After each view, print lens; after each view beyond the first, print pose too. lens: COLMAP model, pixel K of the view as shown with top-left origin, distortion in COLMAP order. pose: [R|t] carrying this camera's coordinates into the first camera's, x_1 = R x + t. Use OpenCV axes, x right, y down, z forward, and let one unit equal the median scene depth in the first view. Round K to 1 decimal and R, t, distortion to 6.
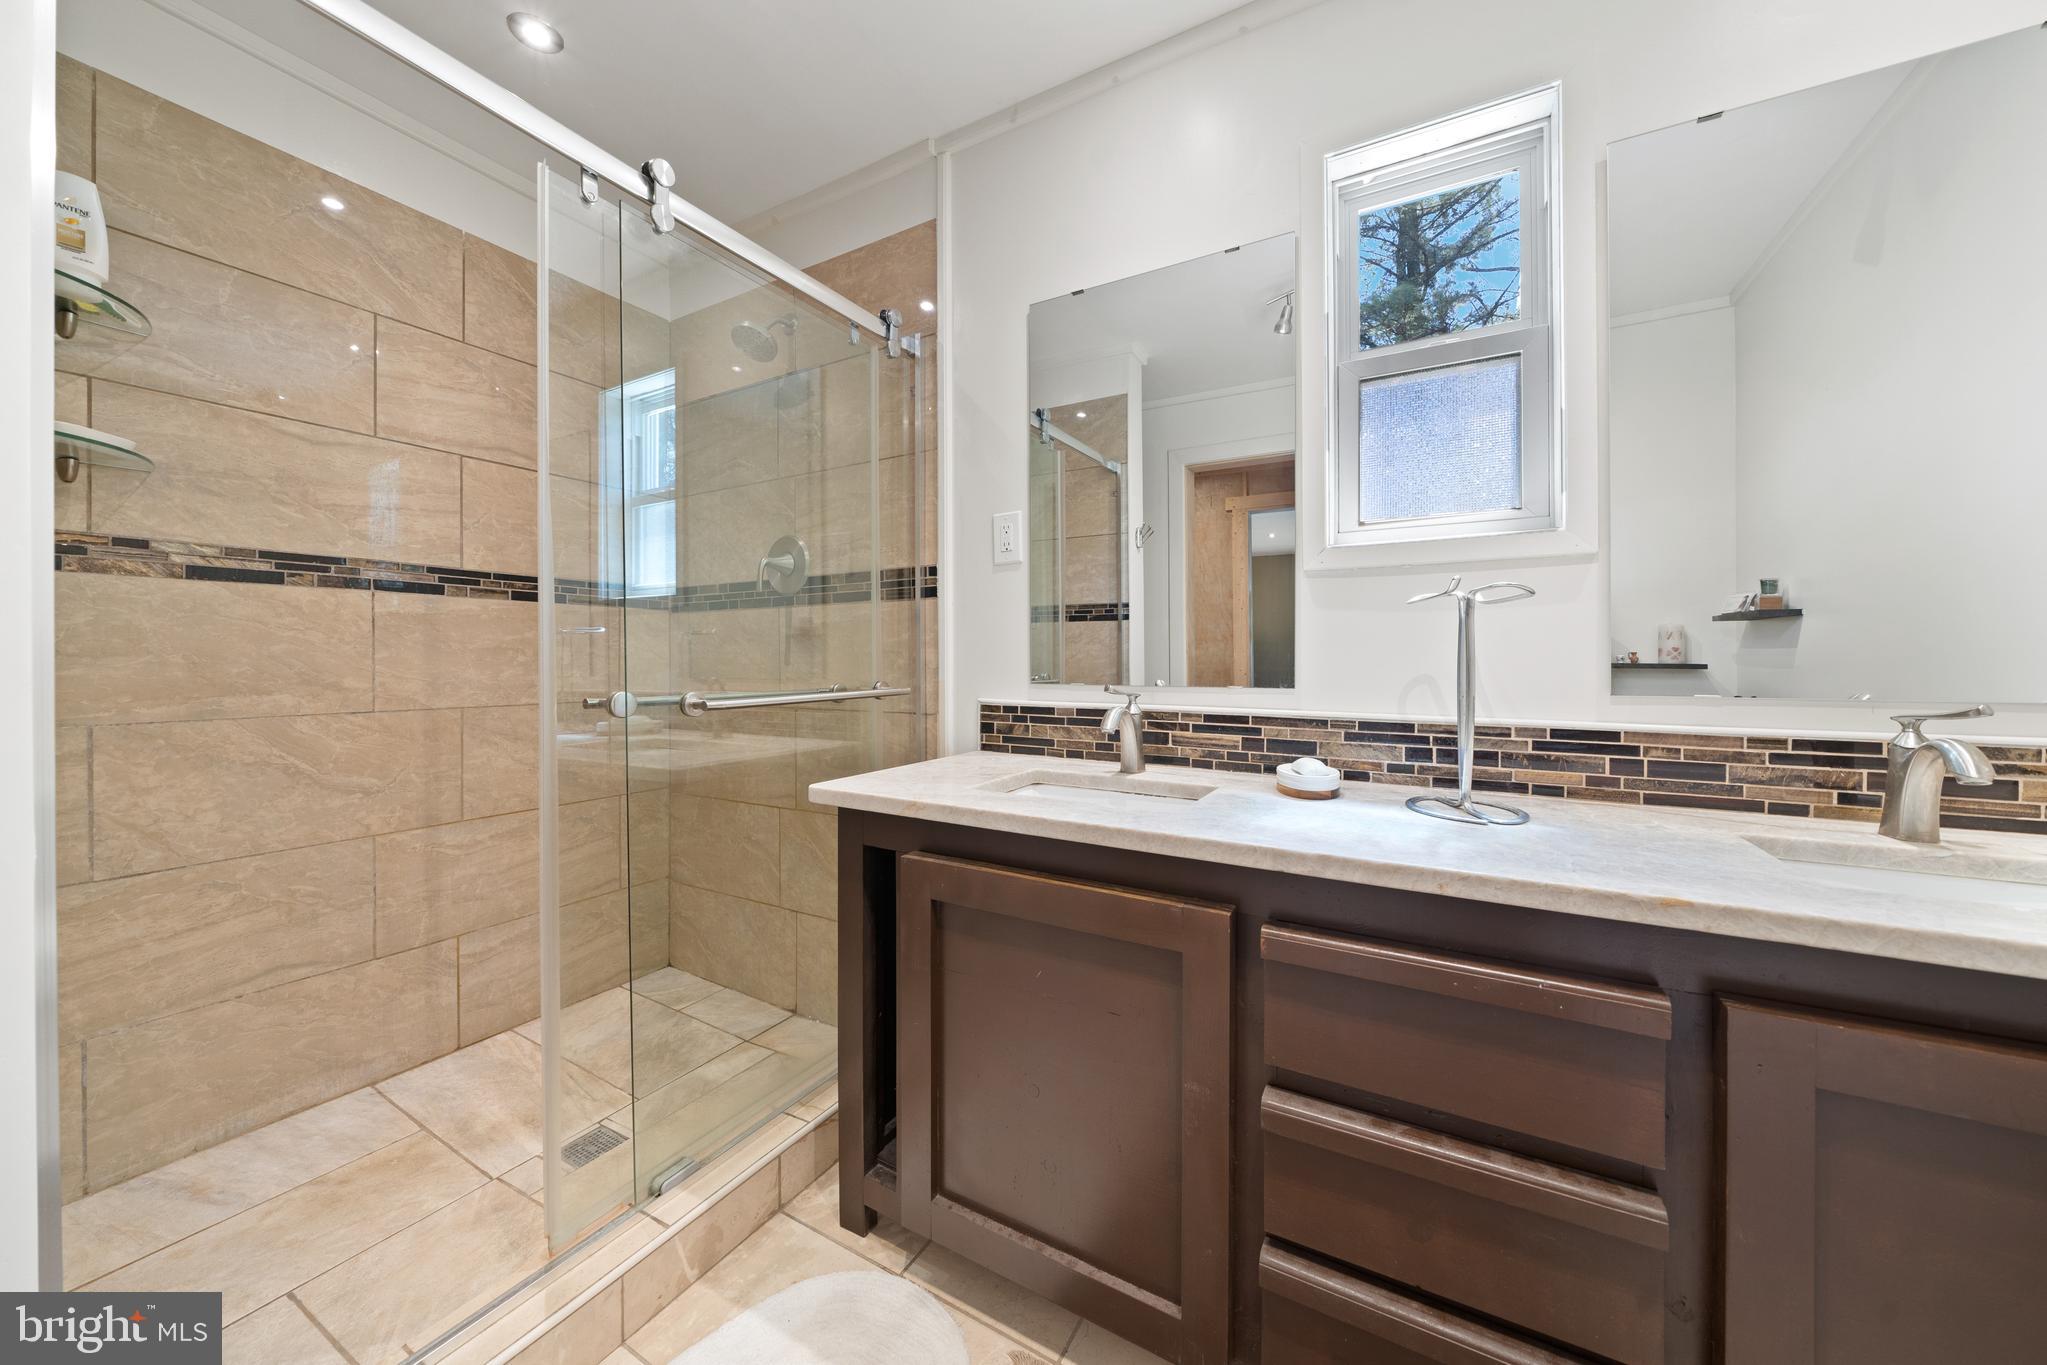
lens RADIAL K [[713.3, 0, 1030.4], [0, 713.3, 666.2], [0, 0, 1]] dist [0.001483, -0.000240]
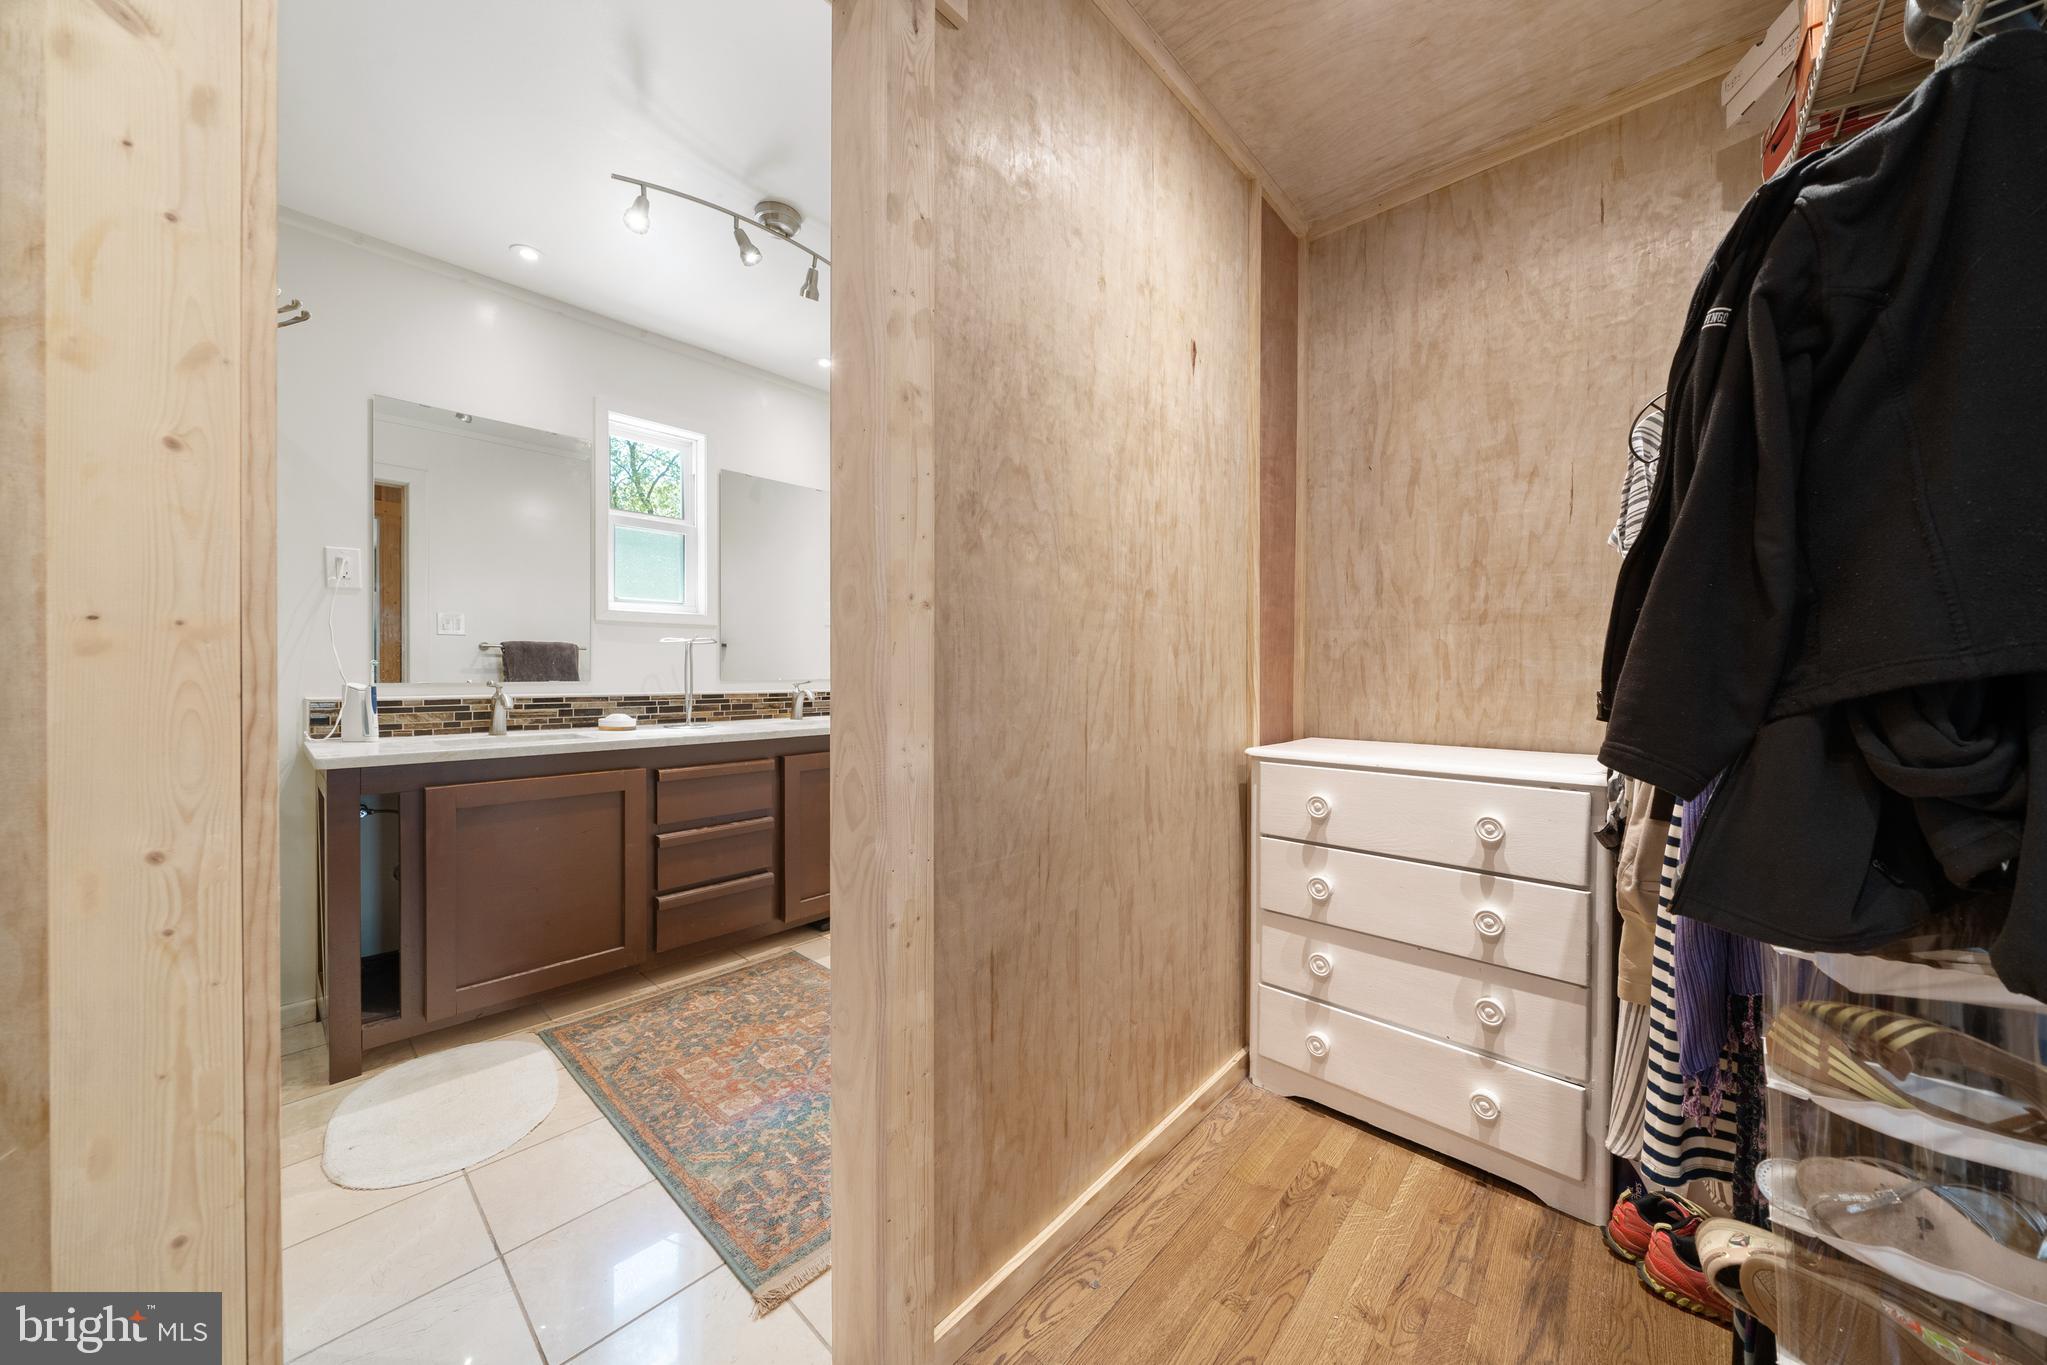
lens RADIAL K [[713.3, 0, 1030.9], [0, 713.3, 669.9], [0, 0, 1]] dist [0.001483, -0.000240]
pose [[0.228859, -0.006607, 0.973437, -1.166858], [-0.001047, 0.999975, 0.007033, -0.012541], [-0.973459, -0.002629, 0.228847, -0.549009]]
